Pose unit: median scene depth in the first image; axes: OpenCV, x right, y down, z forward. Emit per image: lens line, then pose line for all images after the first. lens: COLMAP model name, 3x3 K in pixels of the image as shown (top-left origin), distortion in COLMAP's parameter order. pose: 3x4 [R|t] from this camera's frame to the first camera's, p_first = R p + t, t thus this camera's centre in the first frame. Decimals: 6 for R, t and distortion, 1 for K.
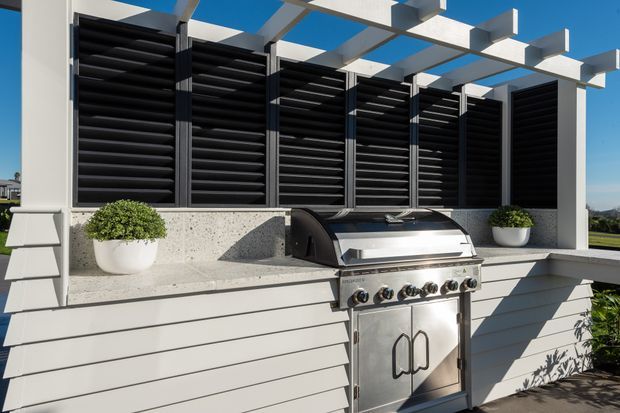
lens RADIAL K [[401.7, 0, 307.3], [0, 401.7, 205.8], [0, 0, 1]] dist [0.024194, -0.005046]
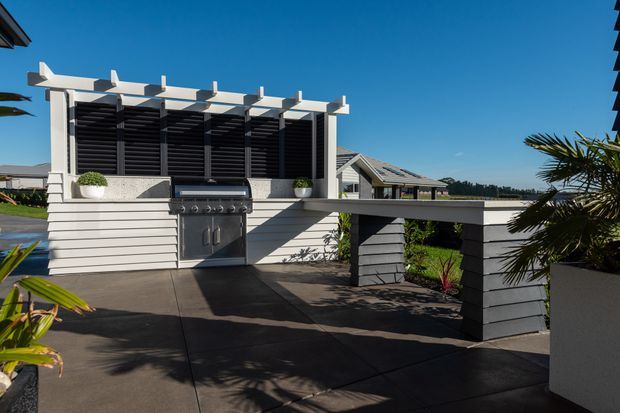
lens RADIAL K [[401.7, 0, 316.1], [0, 401.7, 208.3], [0, 0, 1]] dist [0.024194, -0.005046]
pose [[0.991718, -0.000858, -0.128435, 1.051035], [0.004458, 0.999605, 0.027744, 0.122071], [0.128361, -0.028087, 0.991330, -1.138285]]
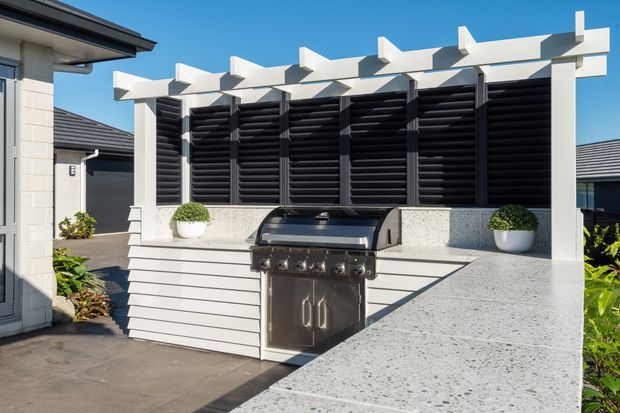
lens RADIAL K [[558.9, 0, 310.8], [0, 558.9, 187.3], [0, 0, 1]] dist [-0.009264, 0.002105]
pose [[0.568546, -0.012055, -0.822563, 1.632439], [0.008700, 0.999925, -0.008641, -0.042950], [0.822605, -0.002244, 0.568608, -0.068477]]
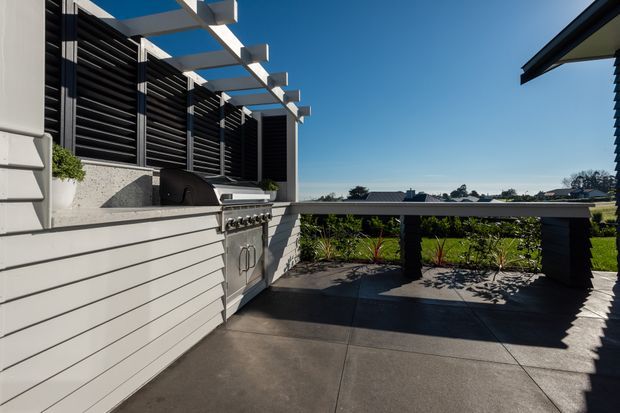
lens RADIAL K [[284.2, 0, 306.9], [0, 284.2, 192.1], [0, 0, 1]] dist [0.011229, 0.001074]
pose [[0.679724, 0.008461, 0.733419, -0.391829], [0.000792, 0.999924, -0.012269, 0.093320], [-0.733467, 0.008920, 0.679666, 0.016814]]
